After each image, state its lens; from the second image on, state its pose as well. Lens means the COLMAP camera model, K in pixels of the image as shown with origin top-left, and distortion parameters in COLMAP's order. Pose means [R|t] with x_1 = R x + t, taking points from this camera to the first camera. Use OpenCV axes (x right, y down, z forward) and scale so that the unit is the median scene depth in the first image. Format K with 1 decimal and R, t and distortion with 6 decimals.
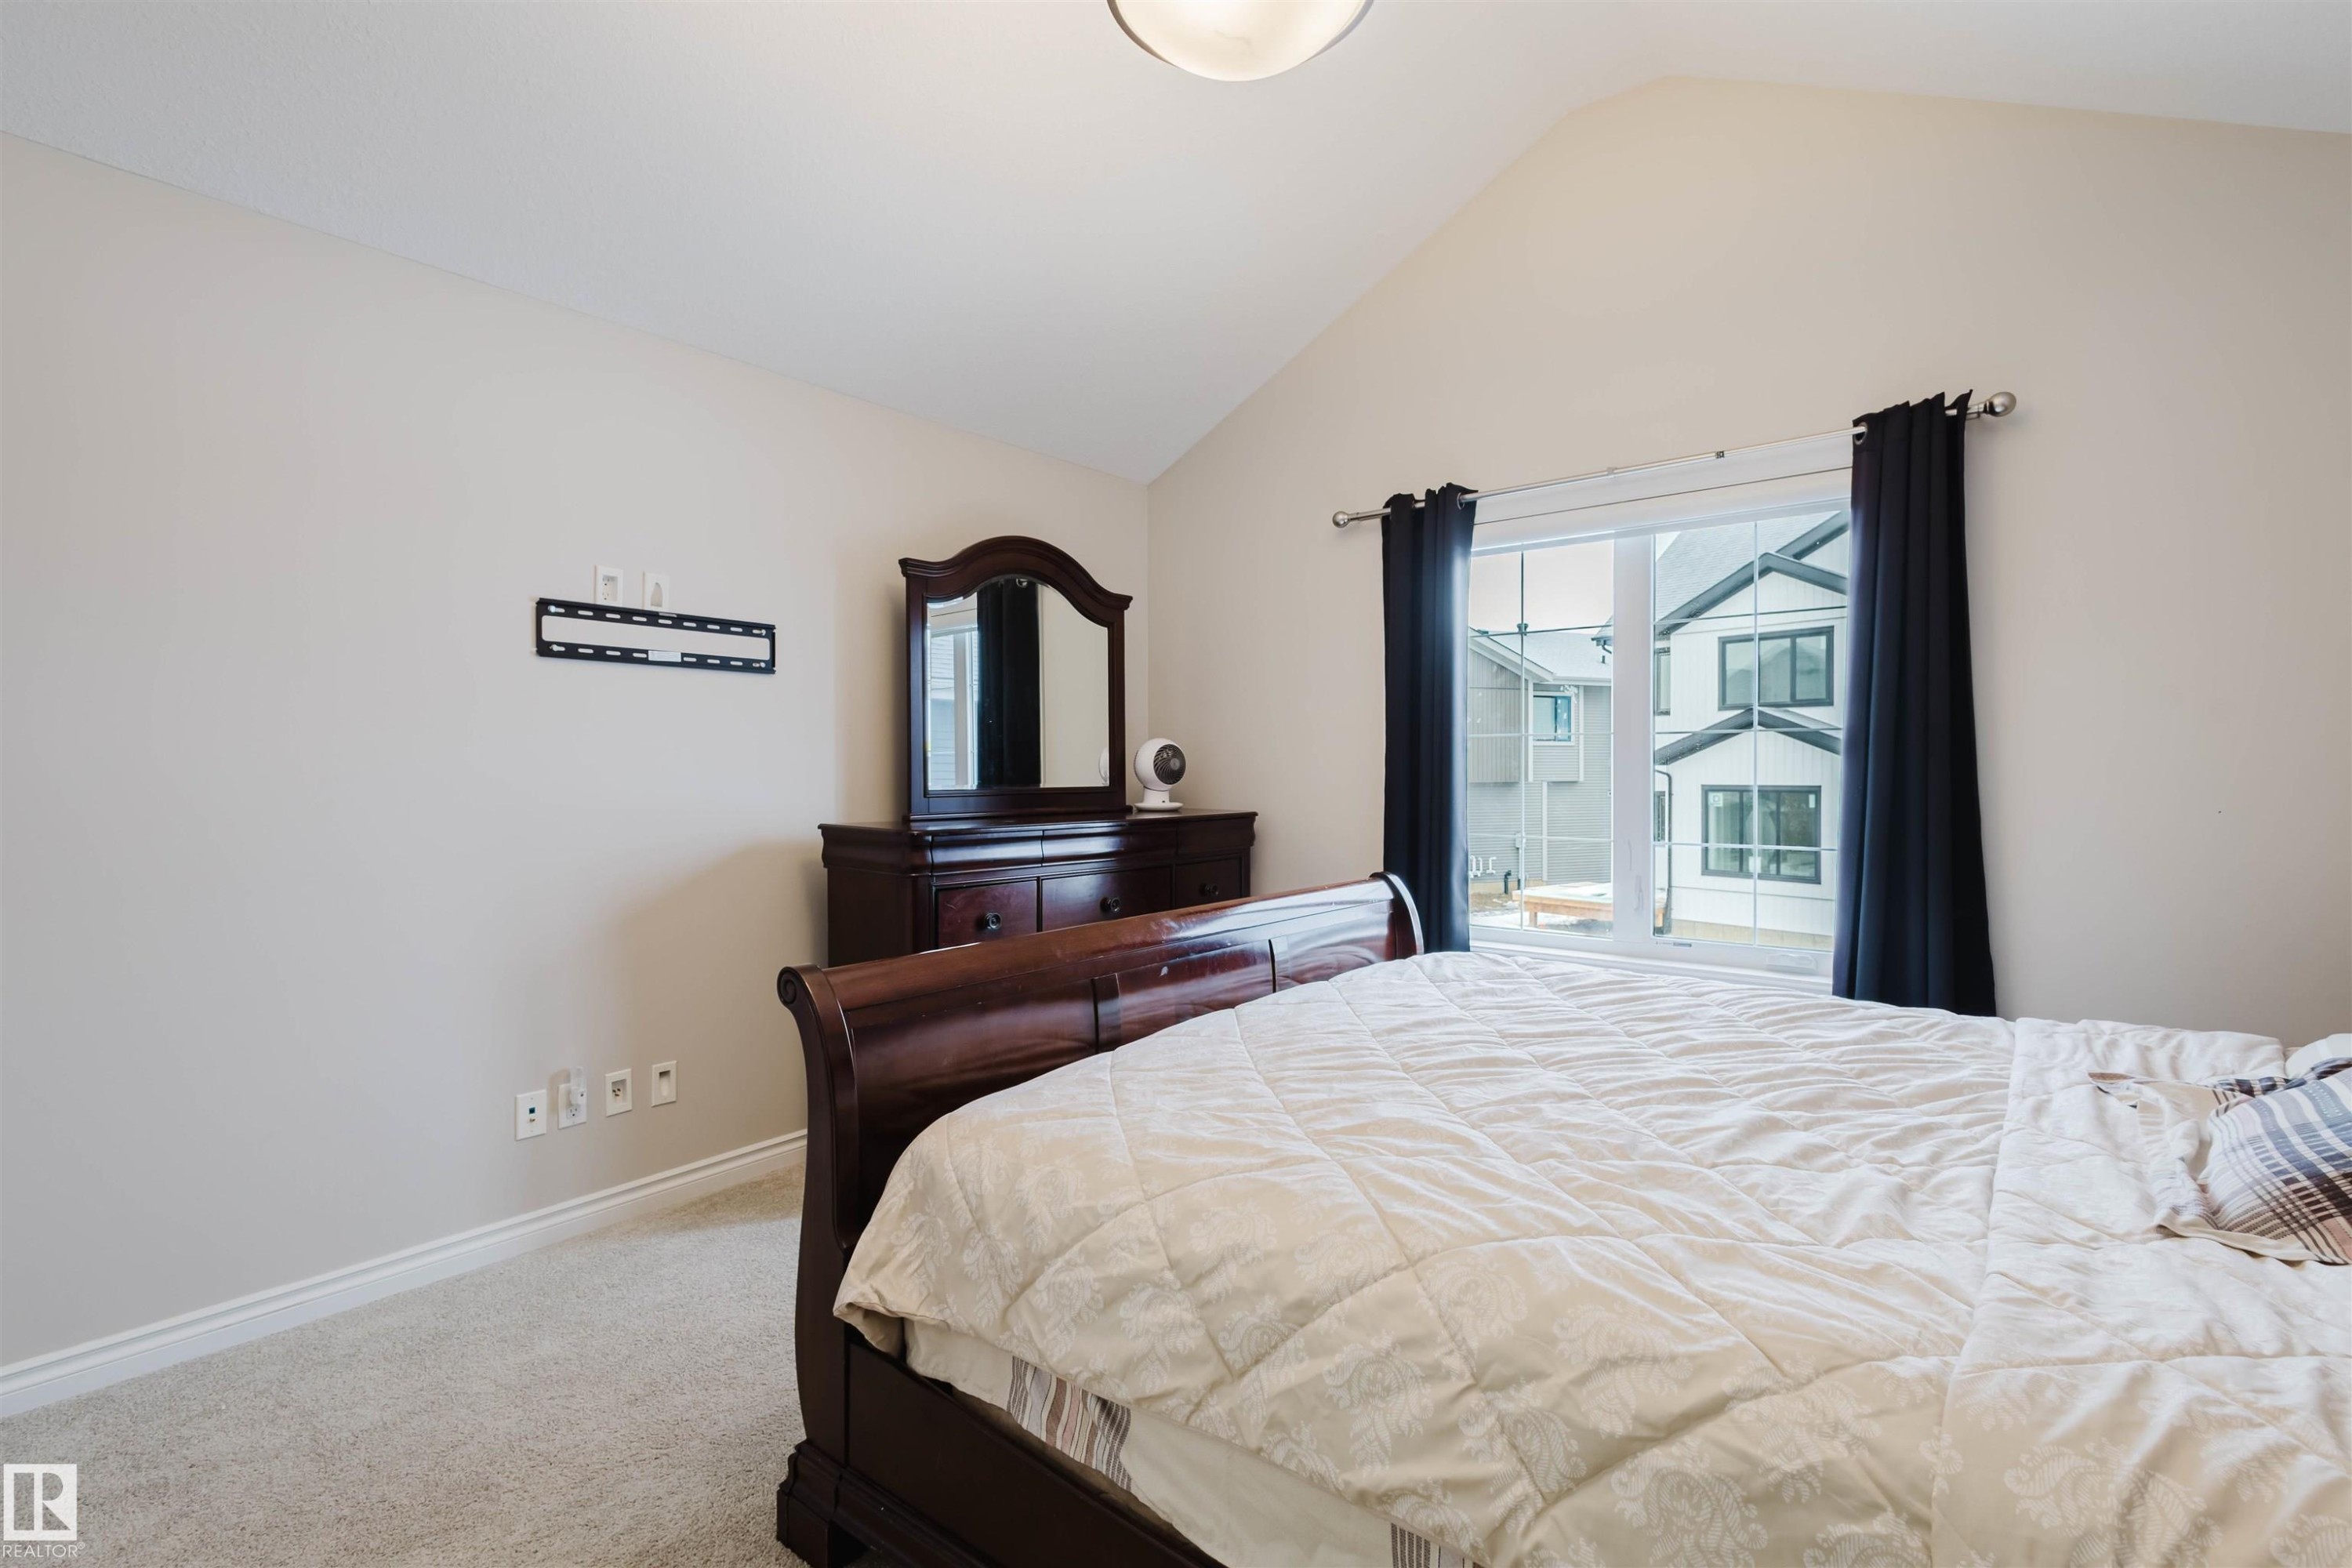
lens RADIAL K [[1092.8, 0, 1177.8], [0, 1092.8, 773.7], [0, 0, 1]] dist [-0.002040, -0.000465]
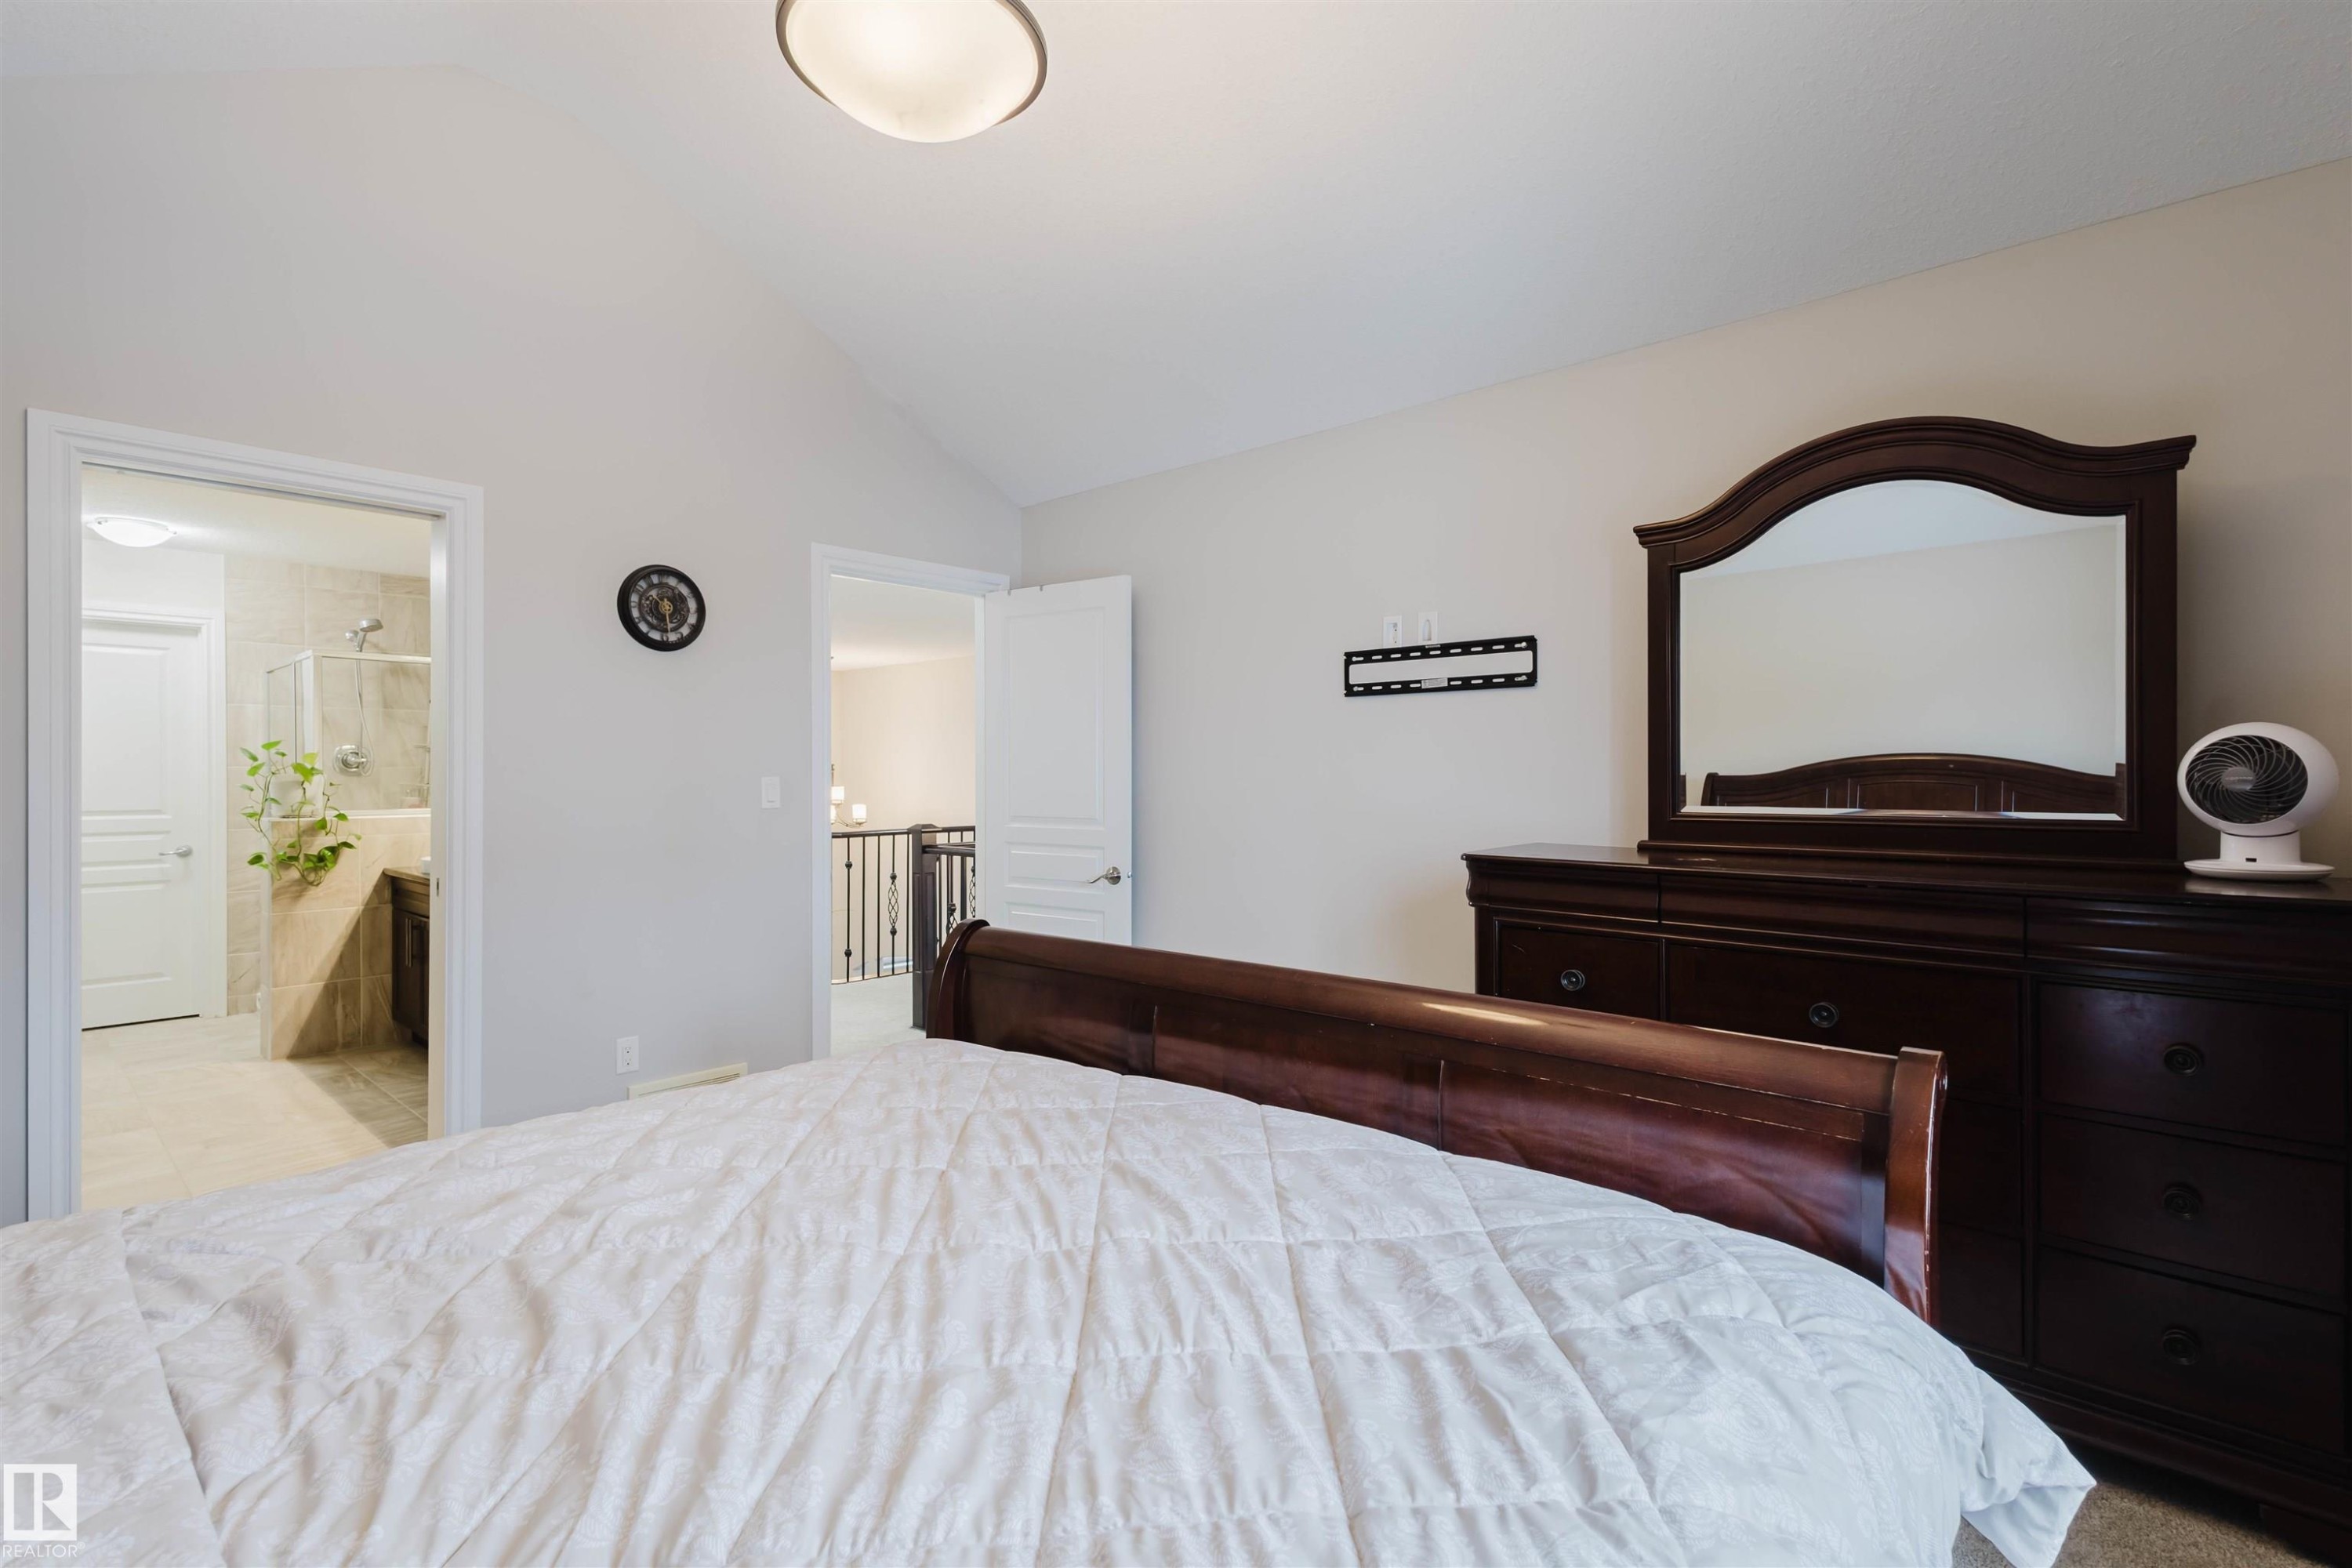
lens RADIAL K [[1092.8, 0, 1177.8], [0, 1092.8, 773.7], [0, 0, 1]] dist [-0.002040, -0.000465]
pose [[-0.071486, 0.001313, -0.997441, 0.668191], [-0.001405, 0.999998, 0.001417, -0.015312], [0.997441, 0.001502, -0.071484, 0.809523]]
